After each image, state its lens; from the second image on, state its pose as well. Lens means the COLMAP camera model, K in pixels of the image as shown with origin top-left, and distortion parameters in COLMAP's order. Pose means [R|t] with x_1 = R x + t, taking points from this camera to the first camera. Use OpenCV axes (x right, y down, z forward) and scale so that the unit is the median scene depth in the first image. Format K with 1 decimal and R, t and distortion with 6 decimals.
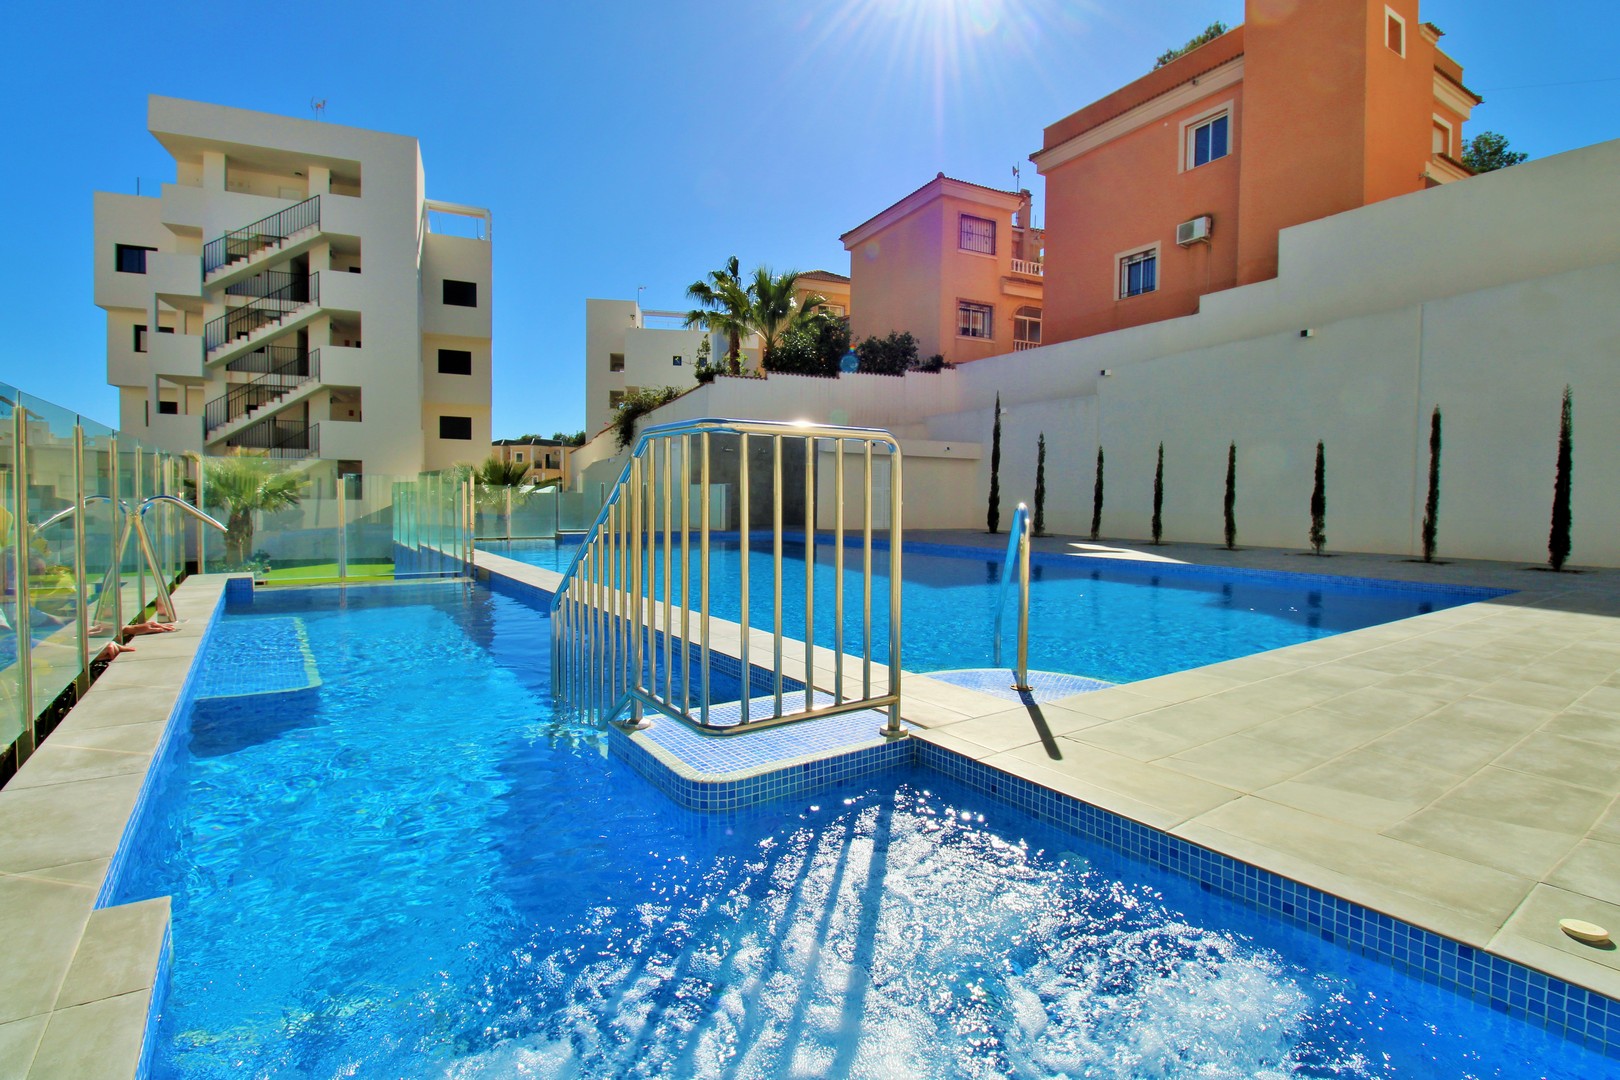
lens RADIAL K [[748.0, 0, 810.0], [0, 748.0, 540.0], [0, 0, 1]] dist [-0.013318, -0.000517]
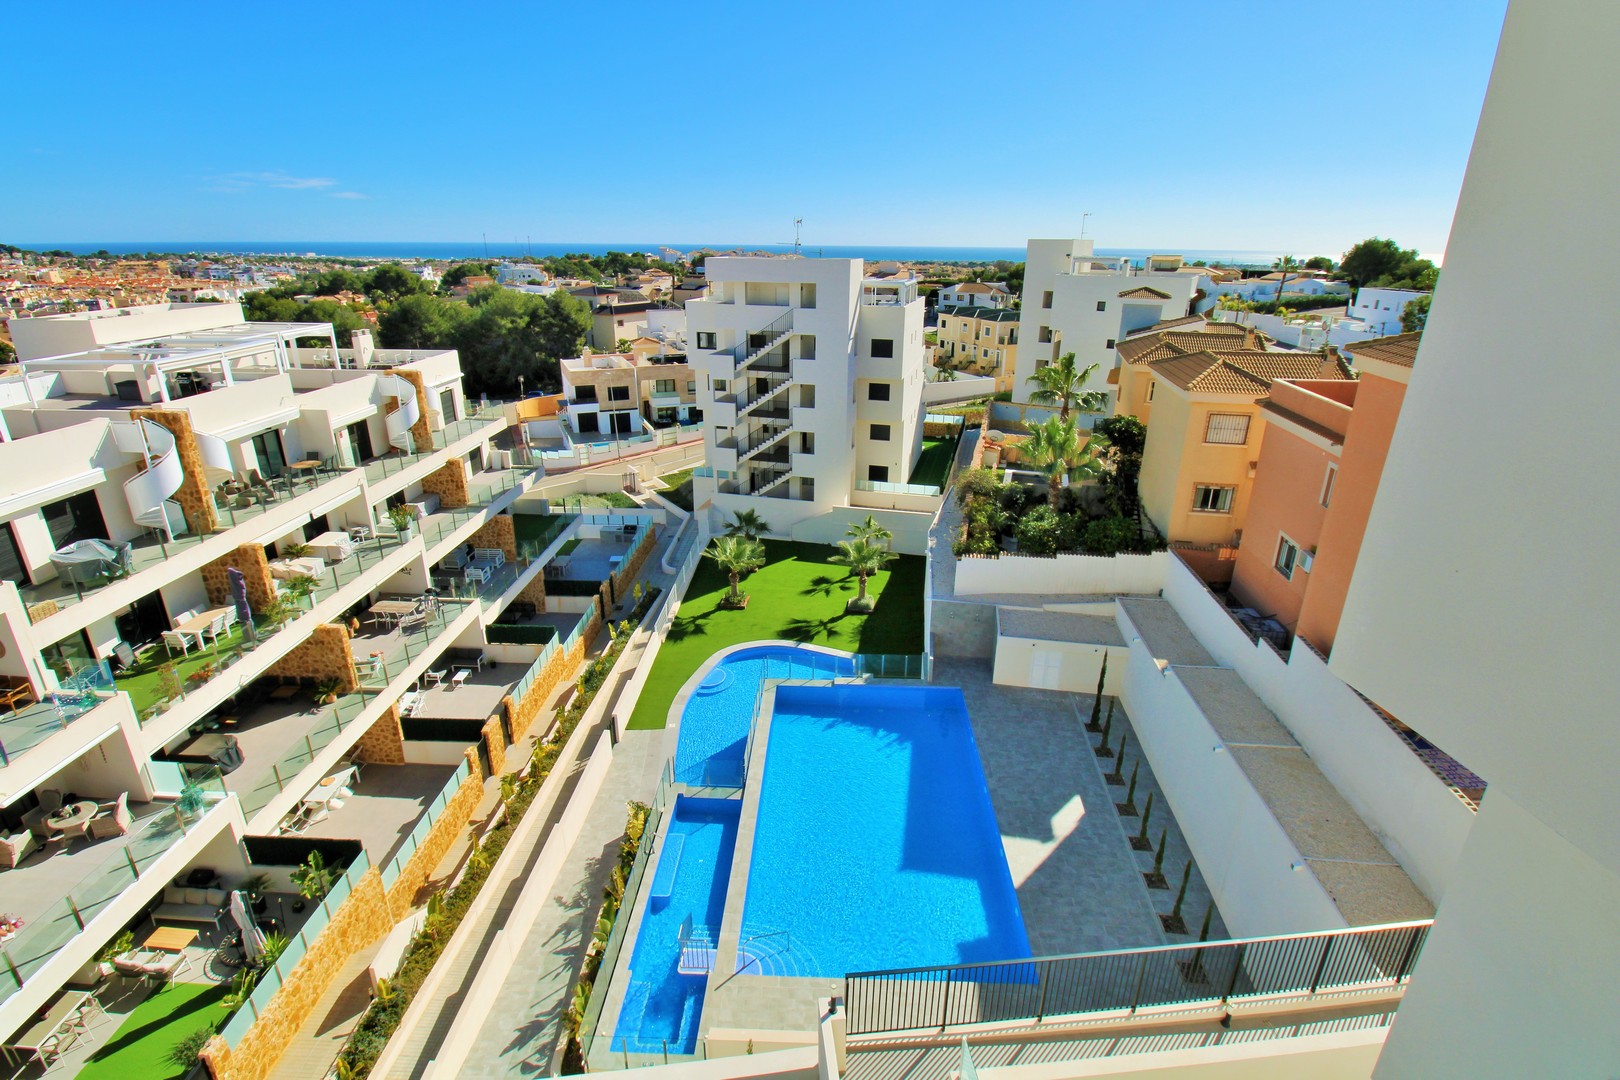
lens RADIAL K [[748.0, 0, 810.0], [0, 748.0, 540.0], [0, 0, 1]] dist [-0.013318, -0.000517]
pose [[0.796392, 0.208891, -0.567560, 0.316903], [-0.037916, 0.953855, 0.297863, -0.462626], [0.603591, -0.215696, 0.767564, -0.245547]]
